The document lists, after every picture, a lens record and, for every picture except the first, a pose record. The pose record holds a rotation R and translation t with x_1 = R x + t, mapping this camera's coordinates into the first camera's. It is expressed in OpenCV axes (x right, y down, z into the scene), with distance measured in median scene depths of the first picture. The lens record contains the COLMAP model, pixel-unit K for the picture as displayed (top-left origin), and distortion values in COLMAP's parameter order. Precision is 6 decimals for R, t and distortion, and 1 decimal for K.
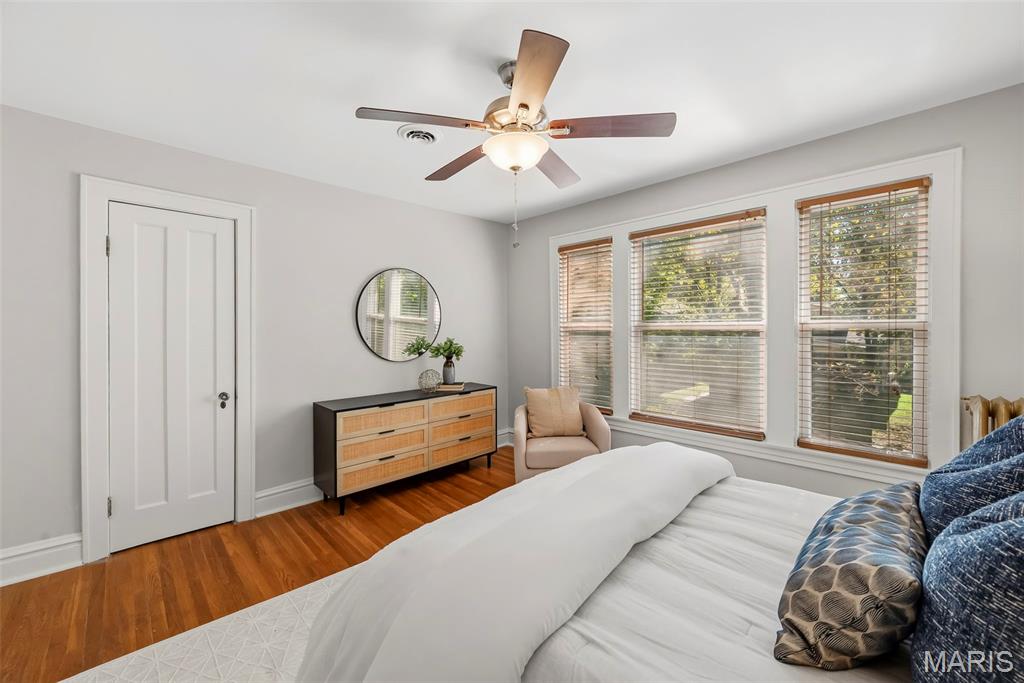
lens RADIAL K [[410.7, 0, 509.9], [0, 410.7, 333.6], [0, 0, 1]] dist [-0.002599, -0.000444]
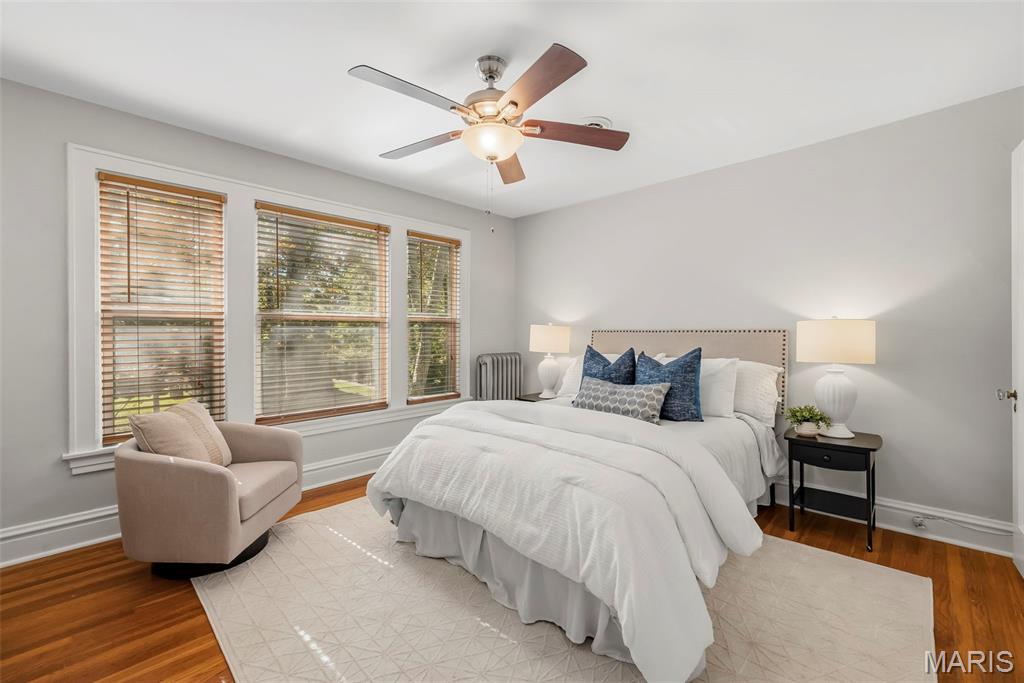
lens RADIAL K [[410.7, 0, 509.9], [0, 410.7, 333.6], [0, 0, 1]] dist [-0.002599, -0.000444]
pose [[-0.009885, -0.008965, 0.999911, -0.526750], [0.001264, 0.999959, 0.008978, 0.013369], [-0.999950, 0.001353, -0.009873, 0.495212]]
